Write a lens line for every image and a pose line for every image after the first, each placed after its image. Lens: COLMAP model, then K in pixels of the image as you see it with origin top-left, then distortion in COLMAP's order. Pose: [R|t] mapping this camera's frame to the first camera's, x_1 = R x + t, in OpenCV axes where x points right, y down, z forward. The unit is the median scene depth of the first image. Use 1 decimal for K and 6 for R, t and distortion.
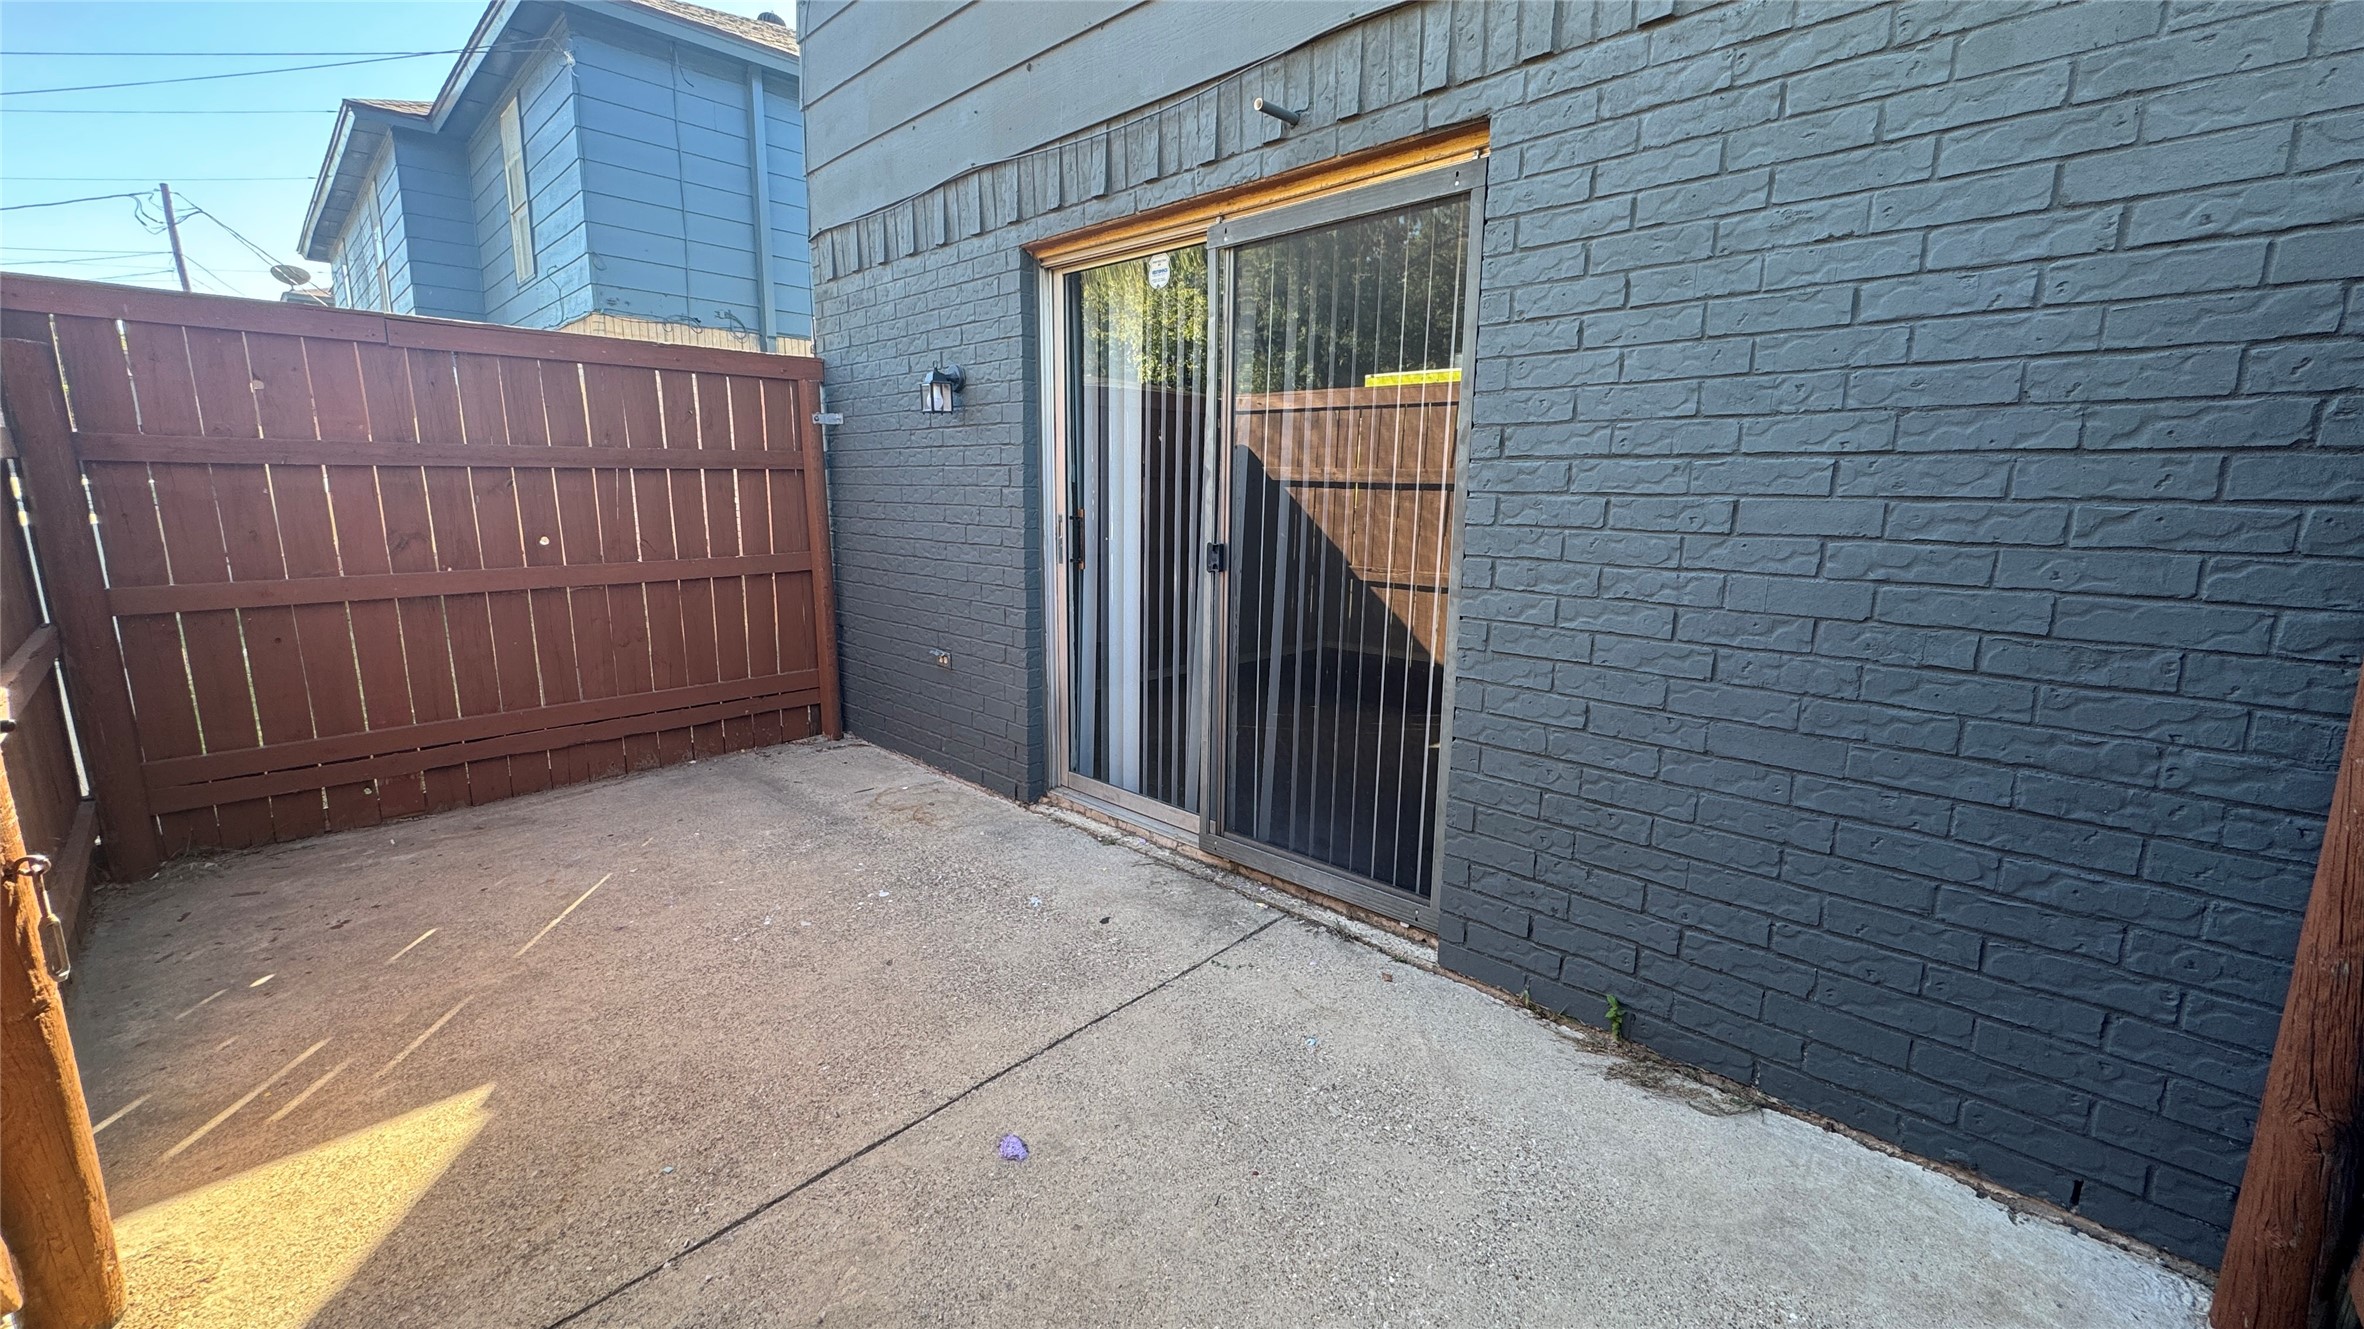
lens RADIAL K [[941.7, 0, 1180.6], [0, 941.7, 664.7], [0, 0, 1]] dist [-0.000188, 0.000448]
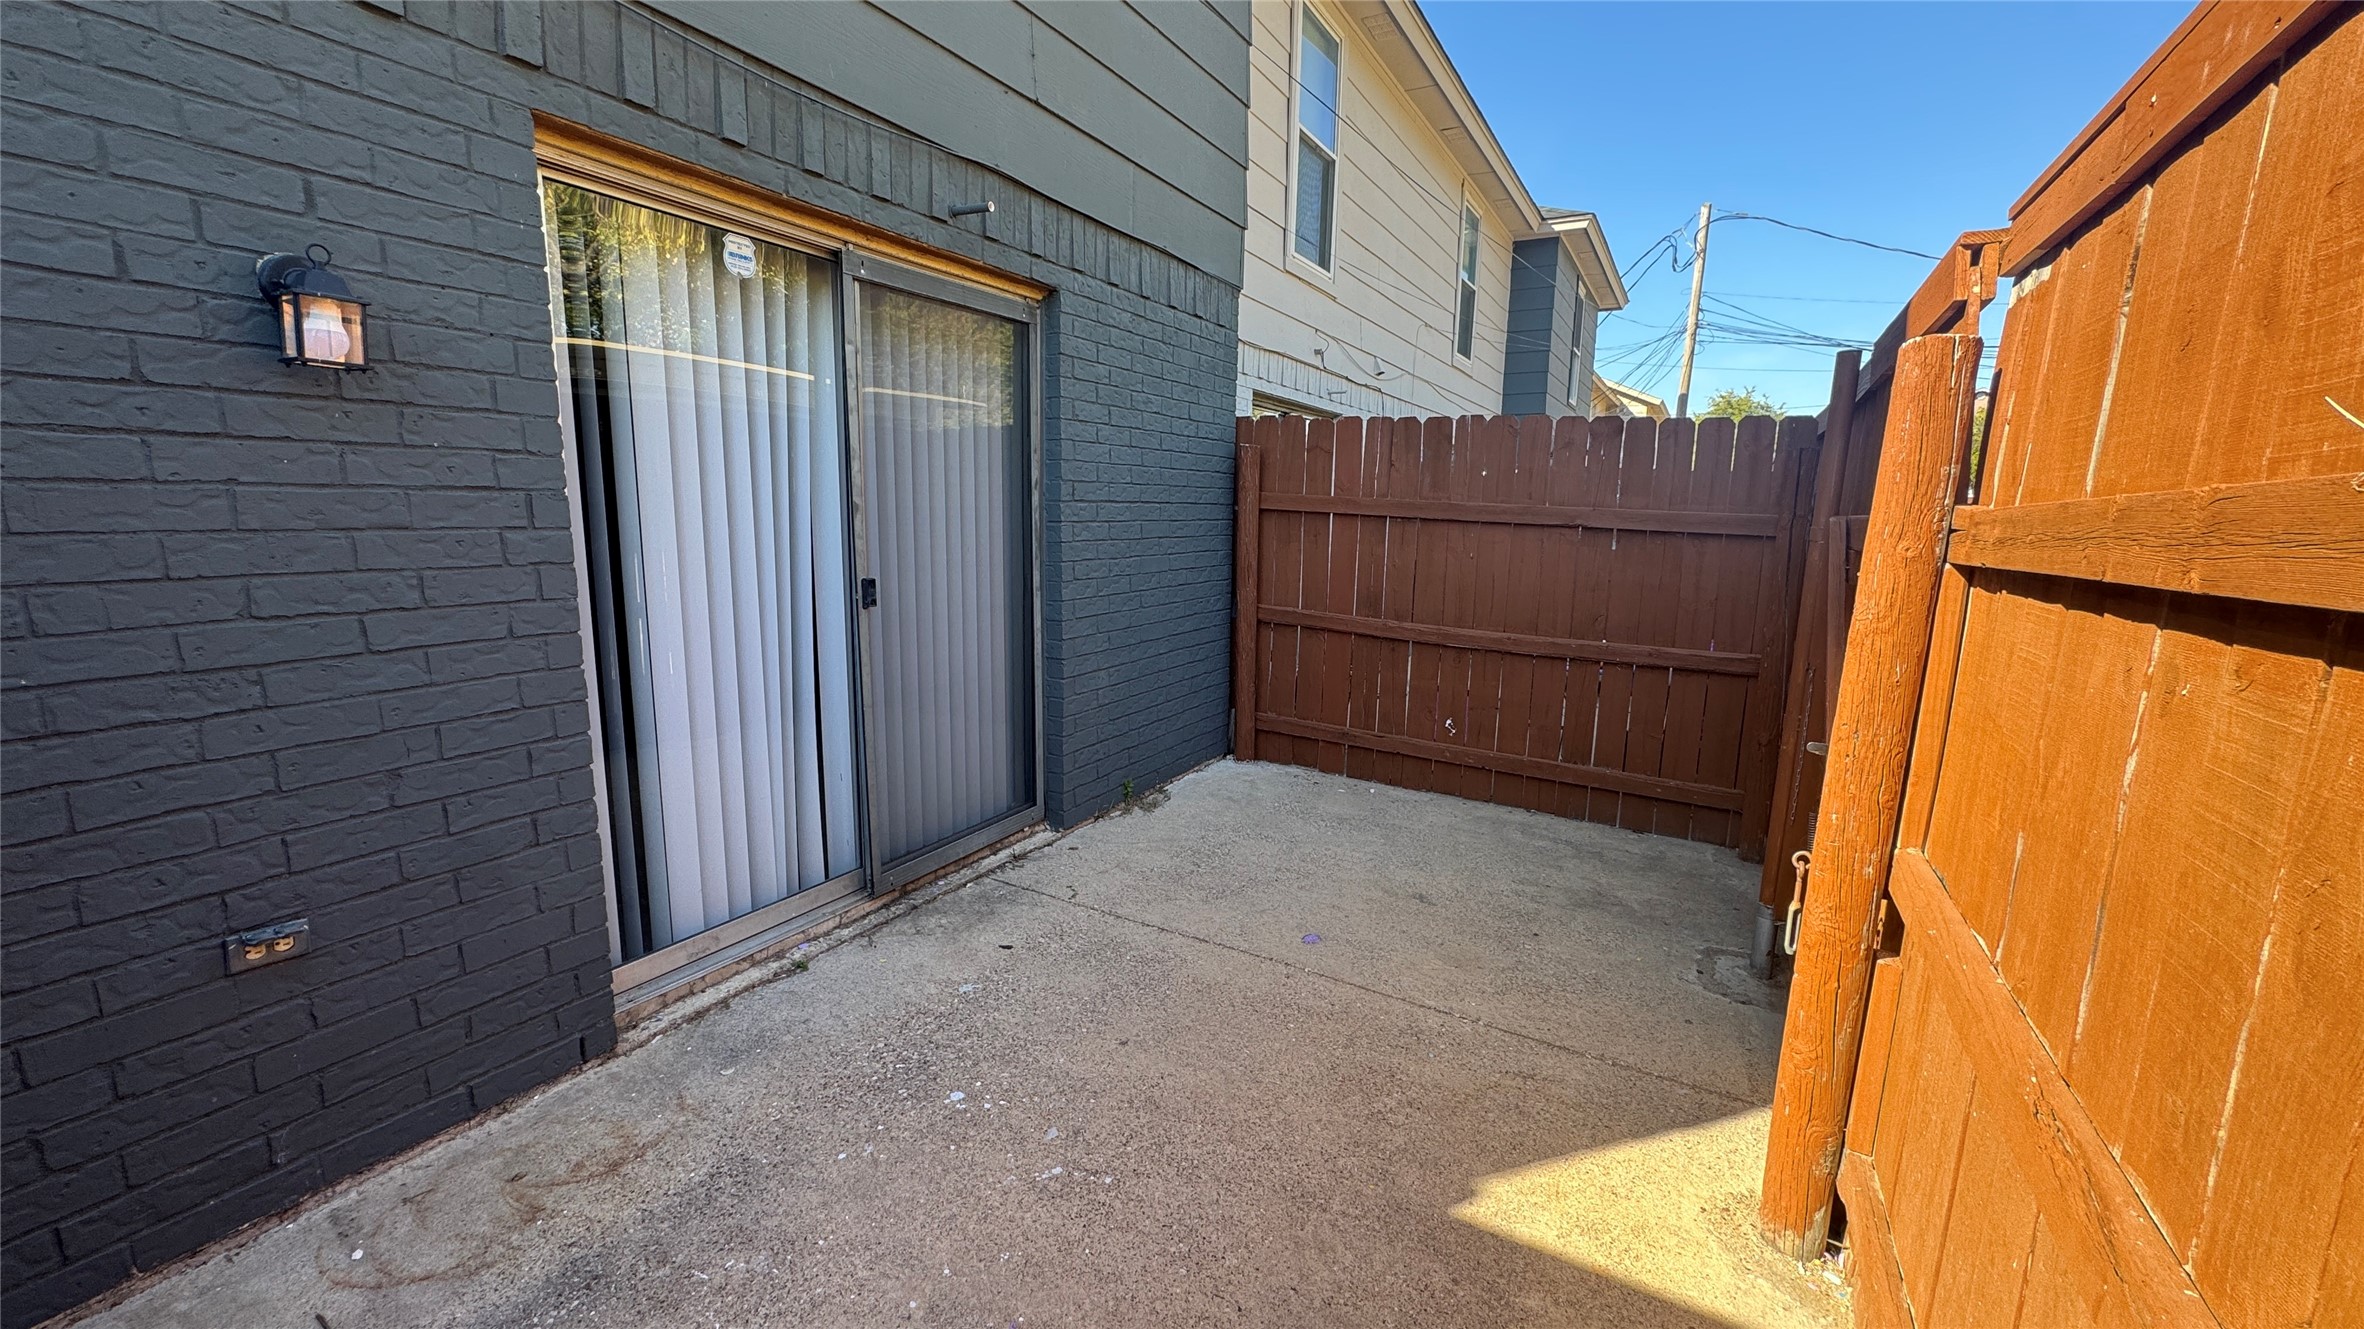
lens RADIAL K [[941.7, 0, 1180.6], [0, 941.7, 664.7], [0, 0, 1]] dist [-0.000188, 0.000448]
pose [[-0.257583, -0.180330, 0.949280, -0.908830], [0.154627, 0.962077, 0.224718, -0.195646], [-0.953804, 0.204668, -0.219931, 0.851866]]
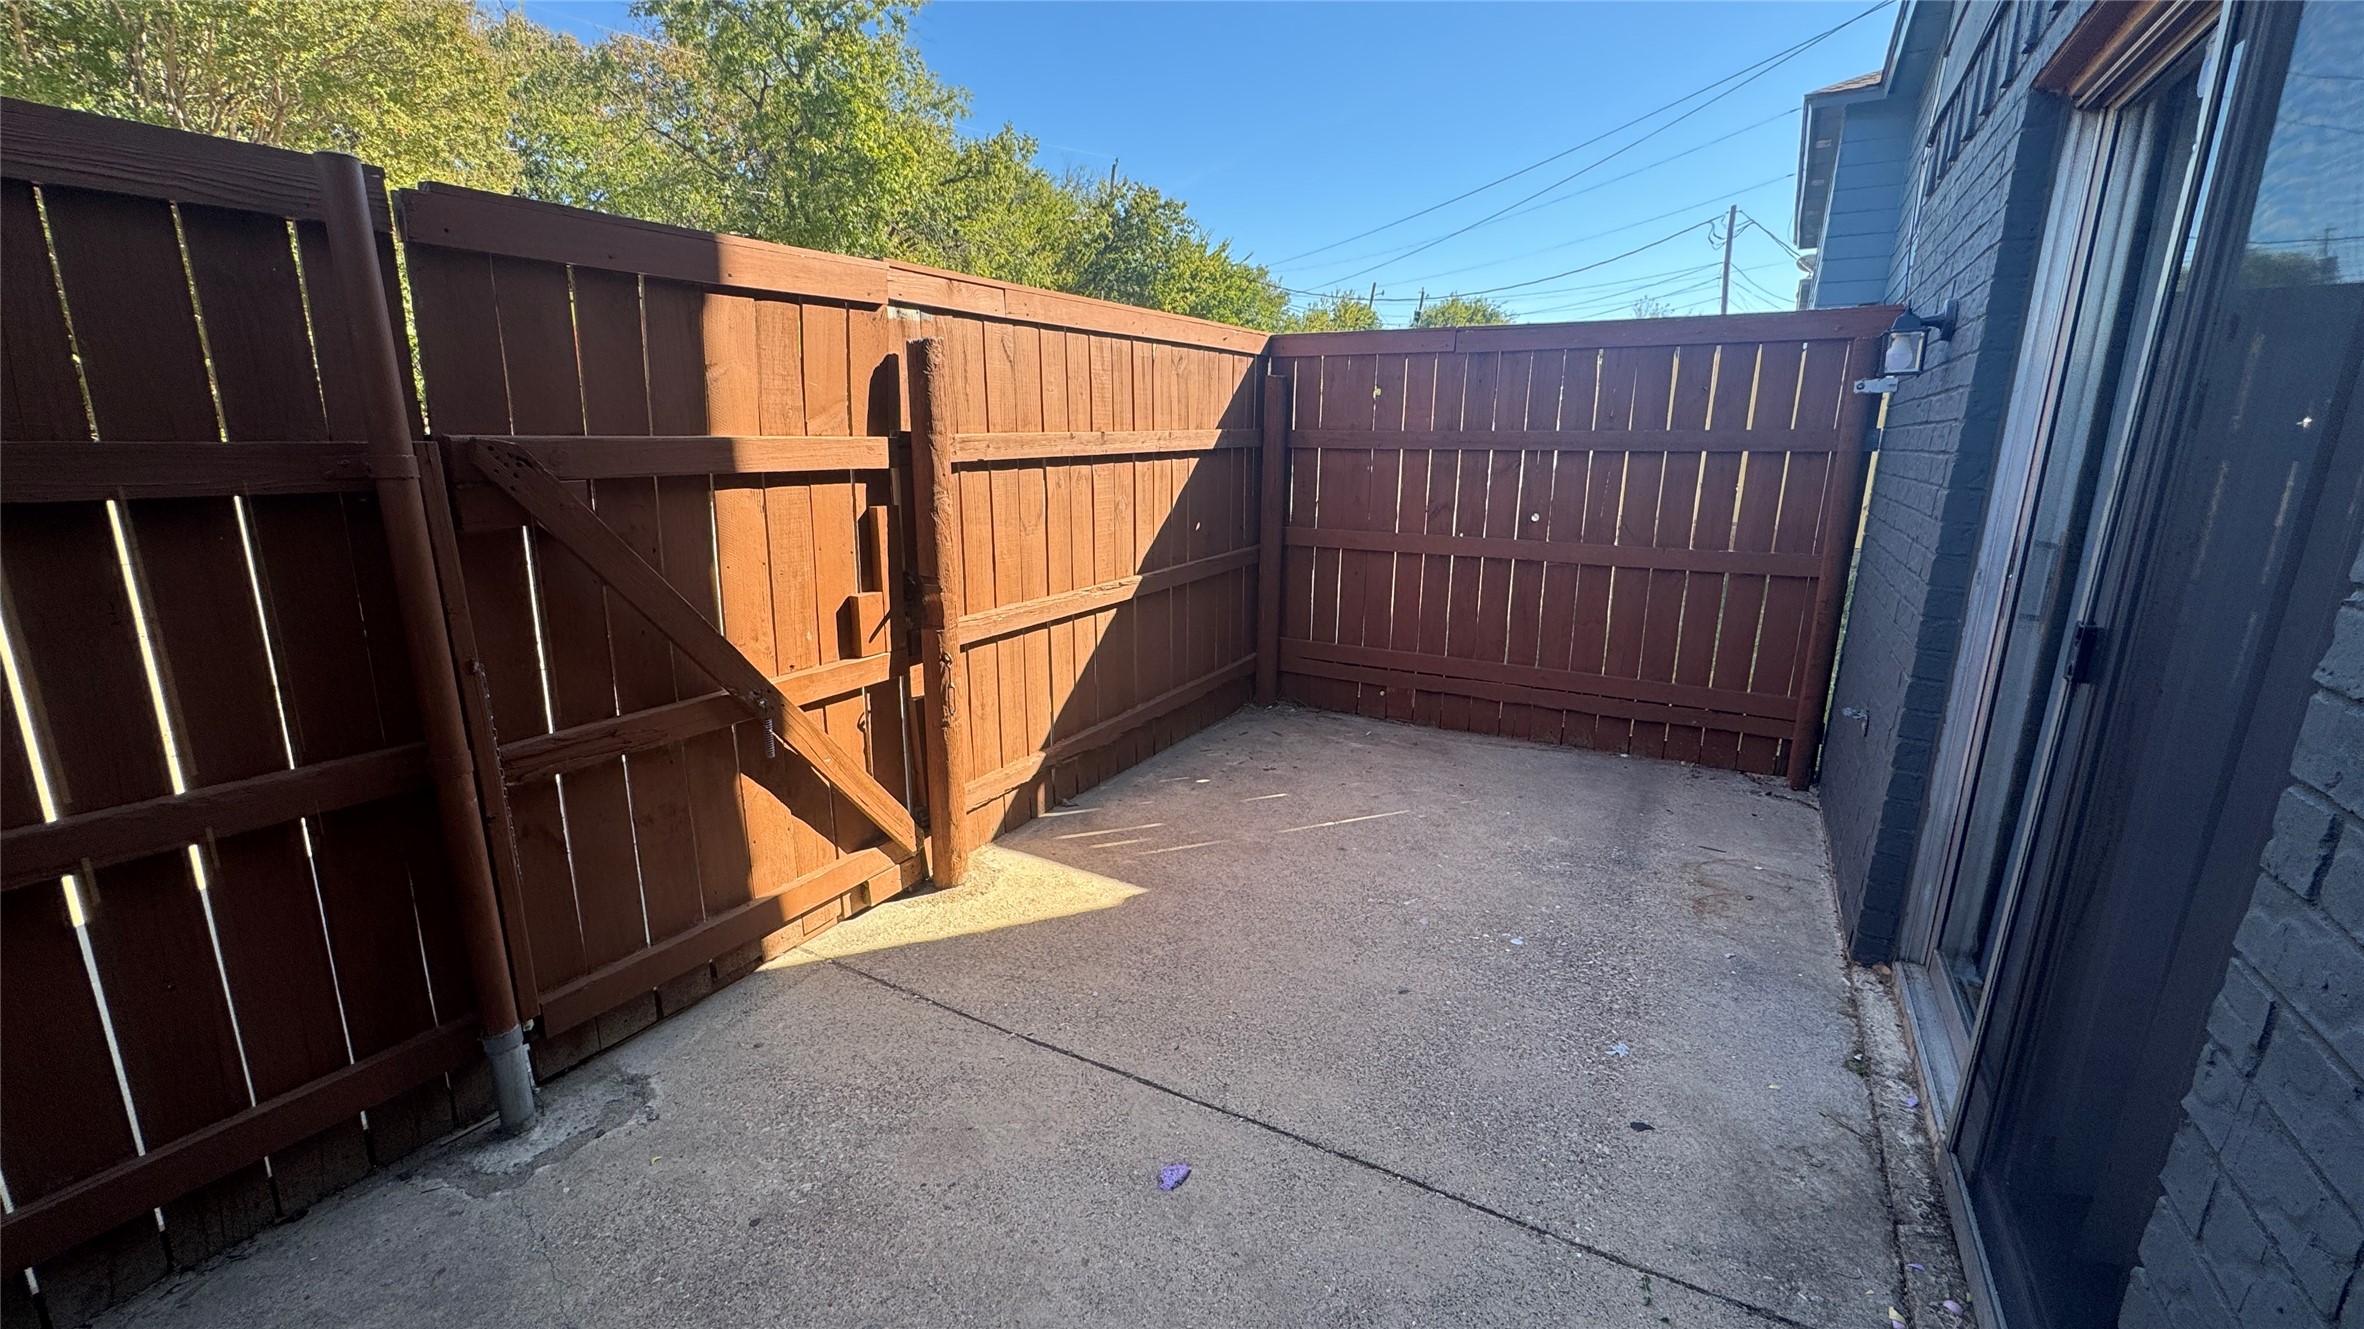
lens RADIAL K [[941.7, 0, 1180.6], [0, 941.7, 664.7], [0, 0, 1]] dist [-0.000188, 0.000448]
pose [[0.233193, 0.220229, -0.947164, 0.363698], [-0.186475, 0.966069, 0.178714, -0.099777], [0.954384, 0.134948, 0.266348, 0.390169]]
